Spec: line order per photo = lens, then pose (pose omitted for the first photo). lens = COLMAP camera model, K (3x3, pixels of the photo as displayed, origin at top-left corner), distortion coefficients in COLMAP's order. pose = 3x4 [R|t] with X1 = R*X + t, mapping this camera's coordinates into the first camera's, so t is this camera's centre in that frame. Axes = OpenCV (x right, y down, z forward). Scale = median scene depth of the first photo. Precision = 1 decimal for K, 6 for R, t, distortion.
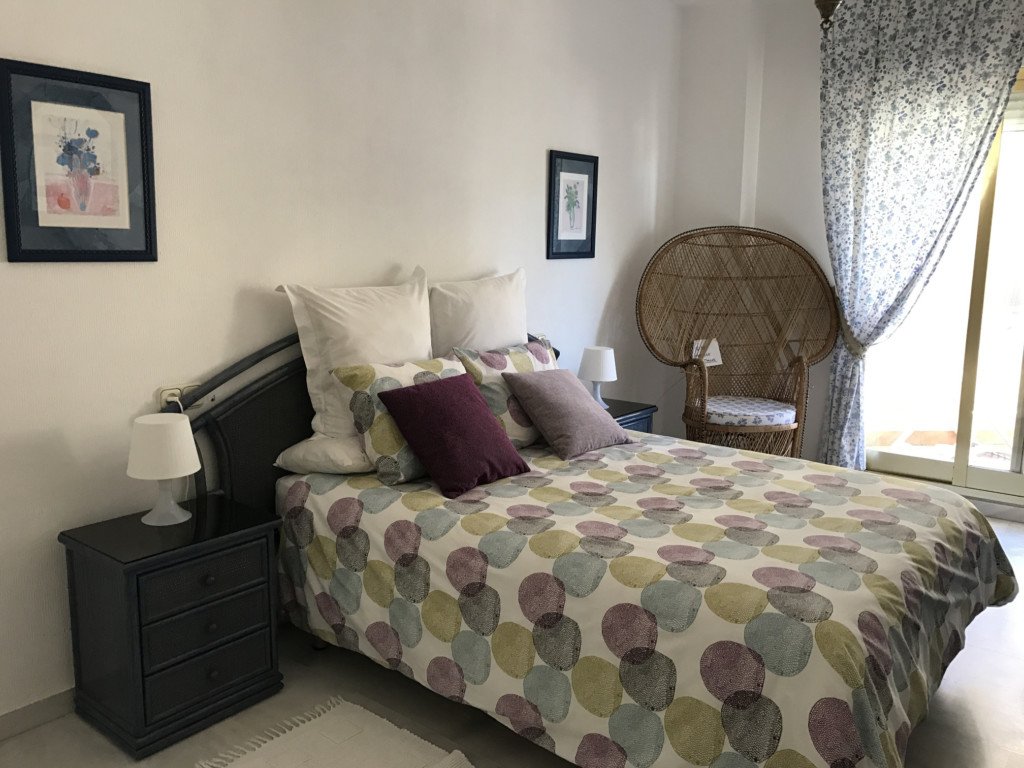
lens RADIAL K [[833.5, 0, 512.4], [0, 833.5, 368.6], [0, 0, 1]] dist [0.037084, -0.054625]
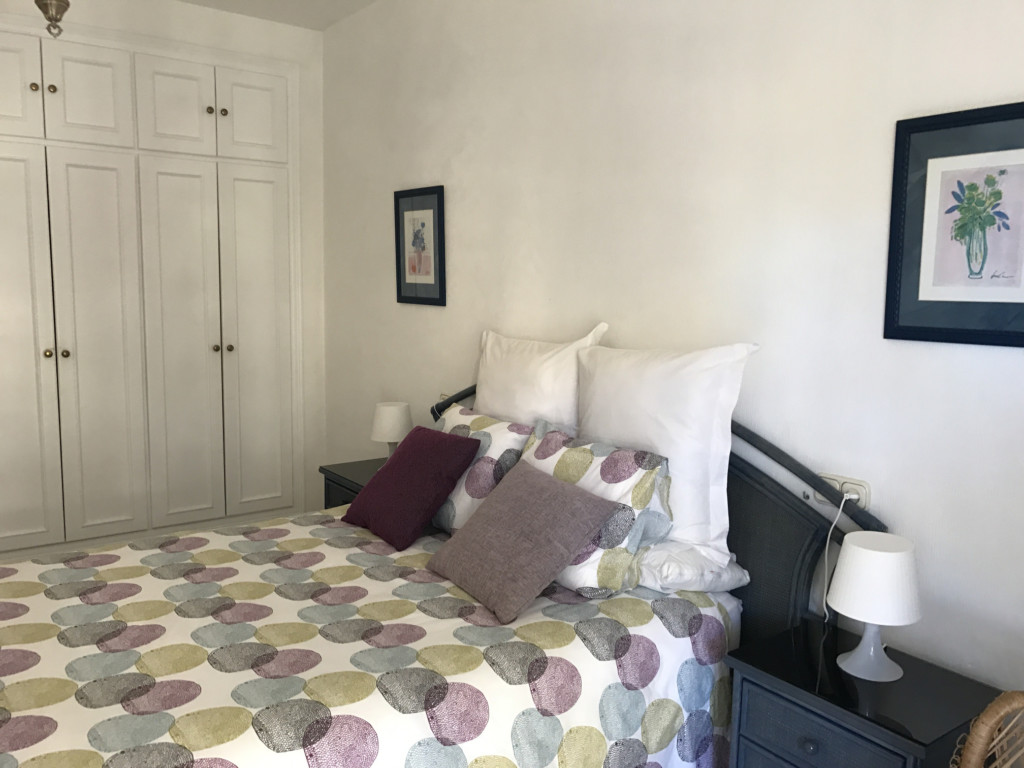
lens RADIAL K [[833.5, 0, 512.4], [0, 833.5, 368.6], [0, 0, 1]] dist [0.037084, -0.054625]
pose [[-0.251333, 0.088365, -0.963859, 0.937121], [-0.163598, 0.977617, 0.132286, -0.228603], [0.953975, 0.190934, -0.231251, 1.445347]]
